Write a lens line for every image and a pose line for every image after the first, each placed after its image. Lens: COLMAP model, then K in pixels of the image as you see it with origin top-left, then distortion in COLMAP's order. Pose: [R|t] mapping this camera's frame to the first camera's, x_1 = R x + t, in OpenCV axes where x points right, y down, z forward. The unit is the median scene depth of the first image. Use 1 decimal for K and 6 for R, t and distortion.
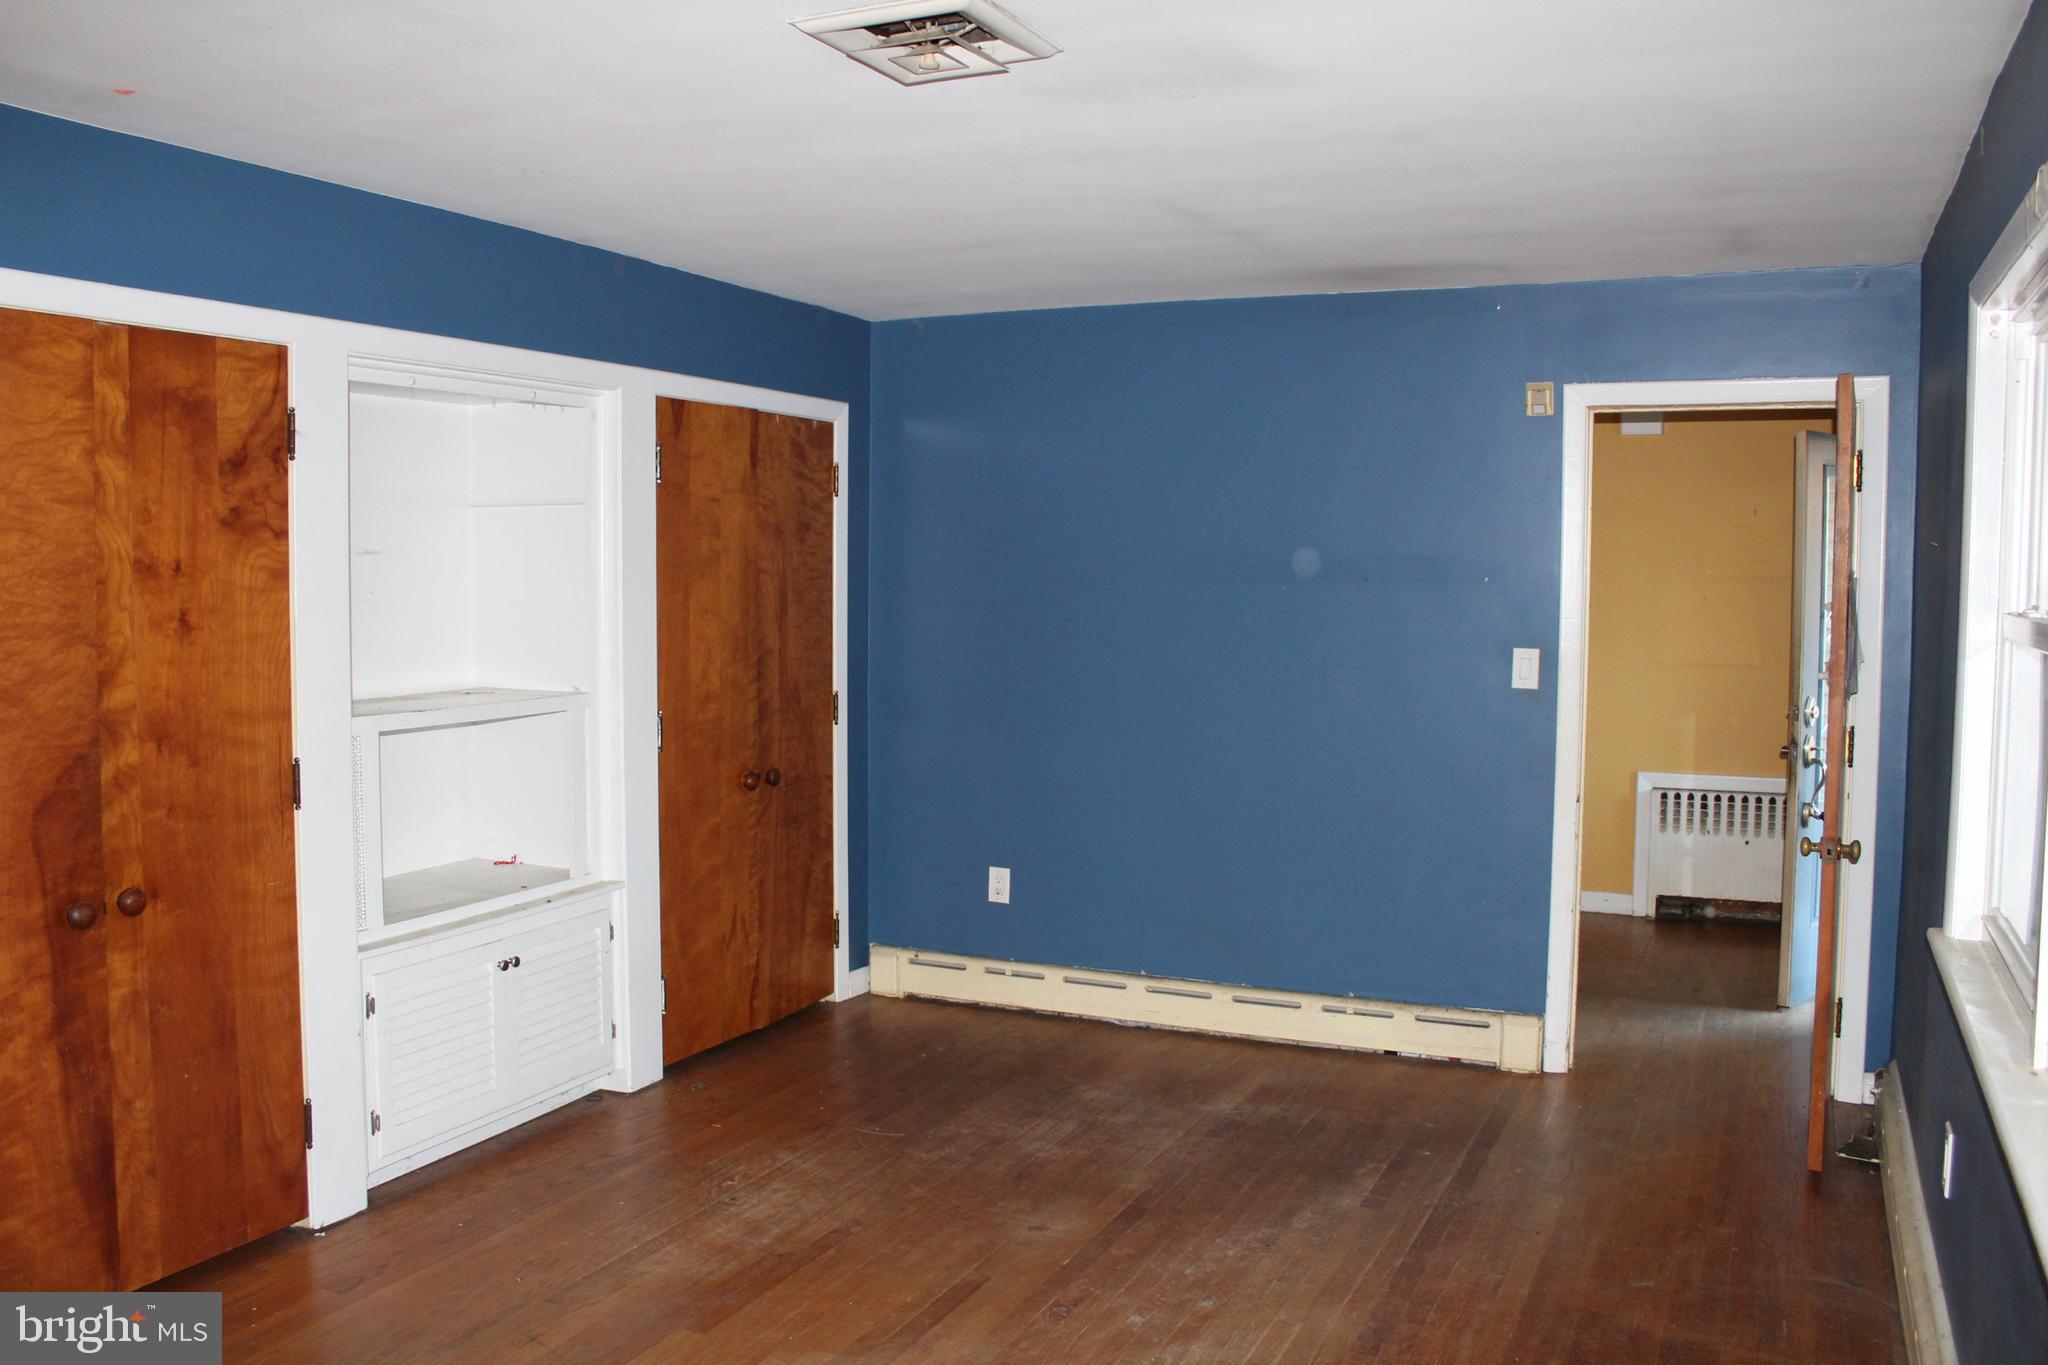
lens RADIAL K [[1735.4, 0, 1021.4], [0, 1735.4, 669.0], [0, 0, 1]] dist [-0.172381, 0.148186]
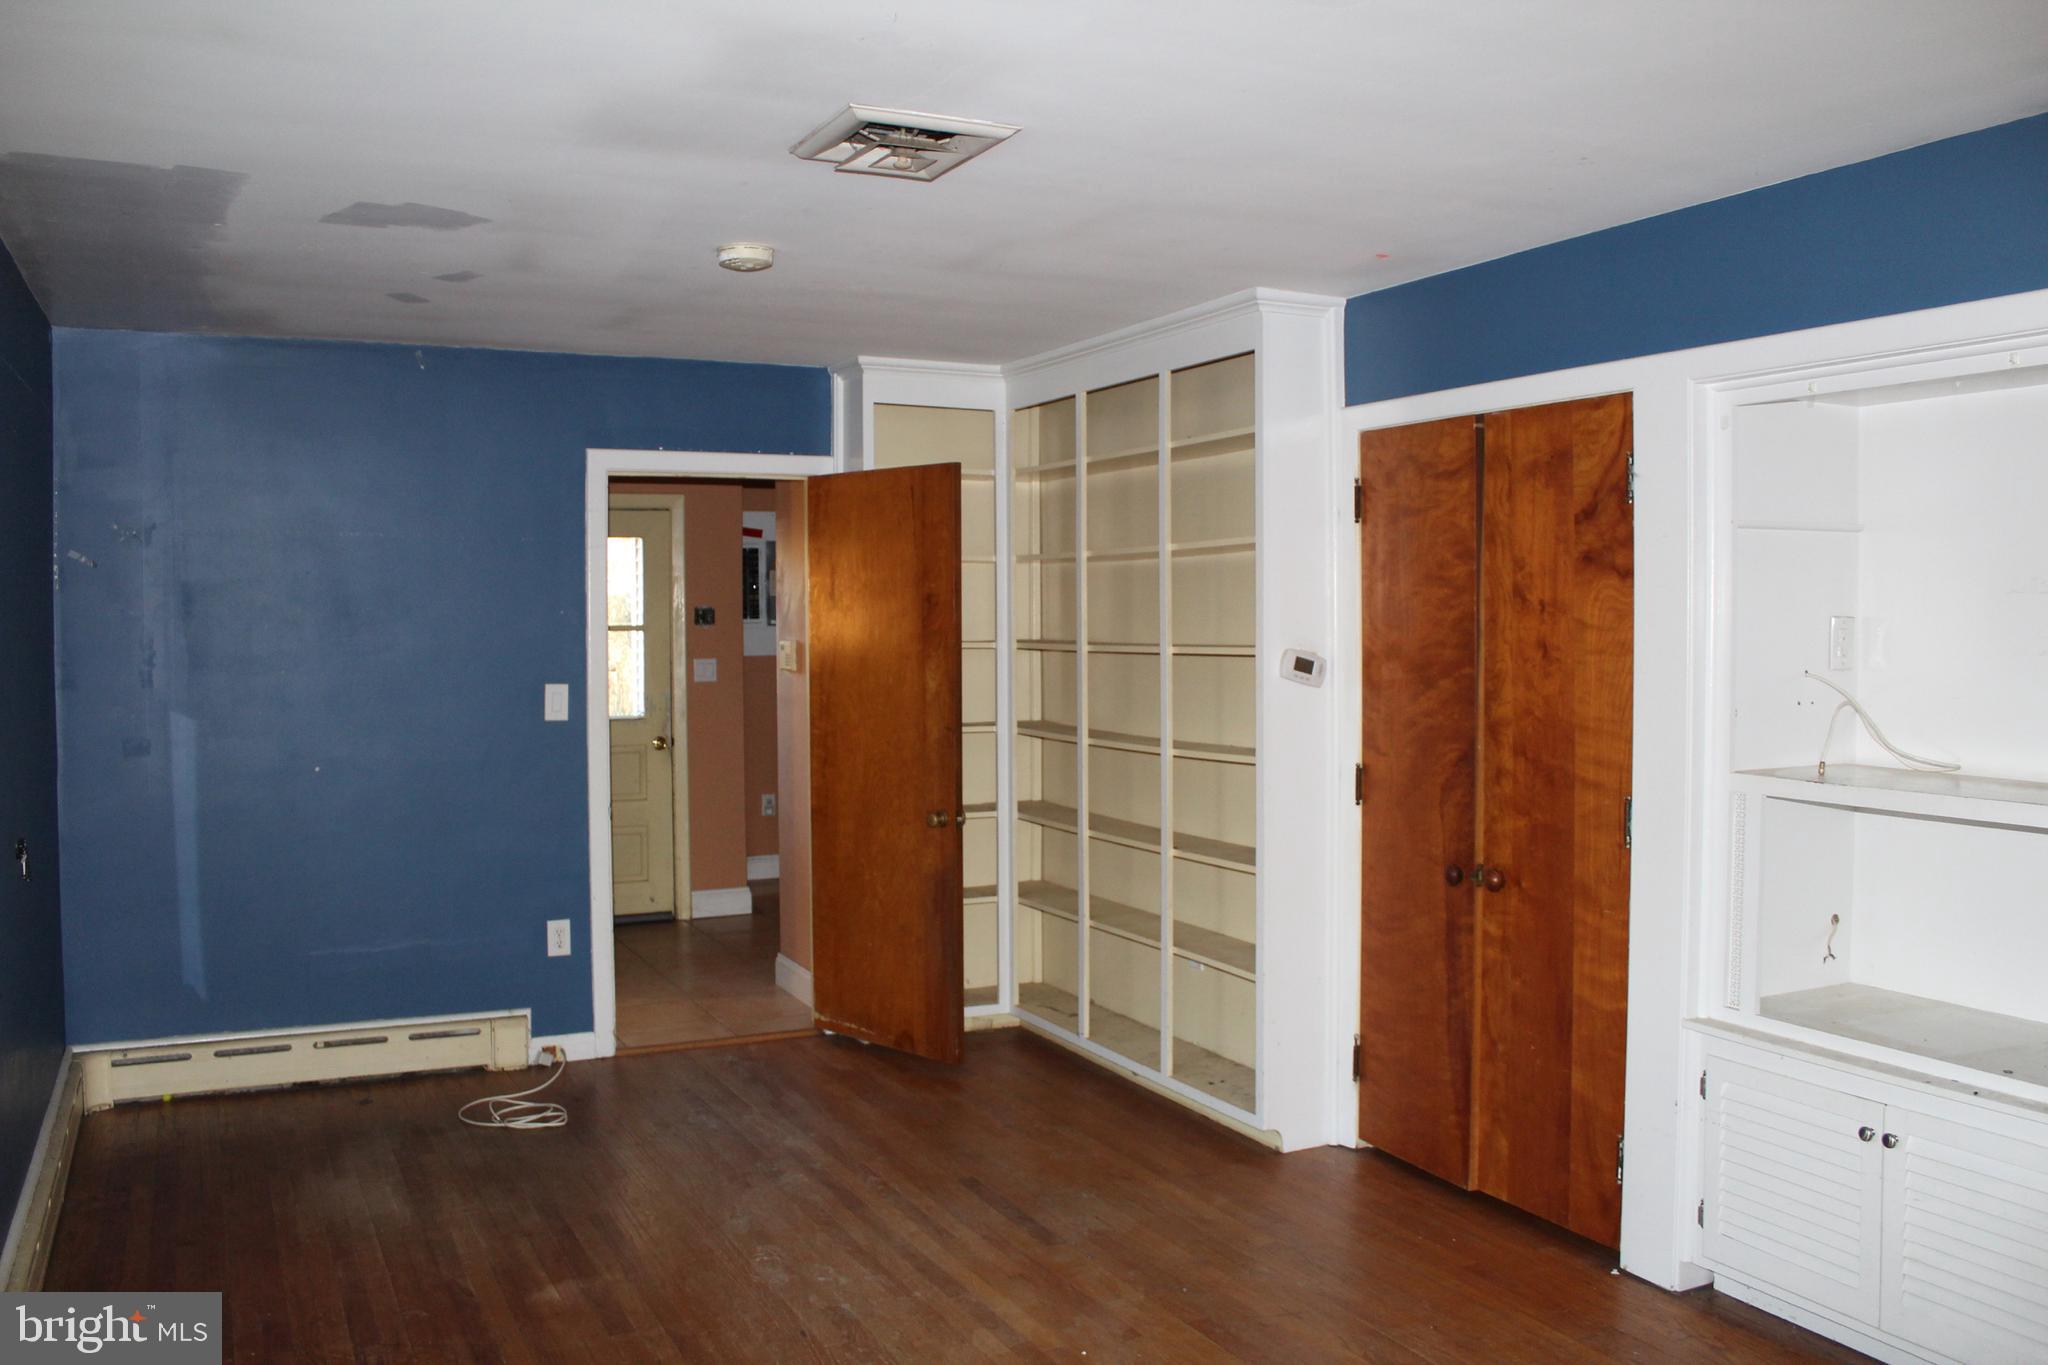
lens RADIAL K [[1735.4, 0, 1021.4], [0, 1735.4, 669.0], [0, 0, 1]] dist [-0.172381, 0.148186]
pose [[-0.649003, 0.018802, -0.760554, 0.606069], [-0.047542, 0.996738, 0.065210, -0.075498], [0.759299, 0.078480, -0.645992, 1.432494]]
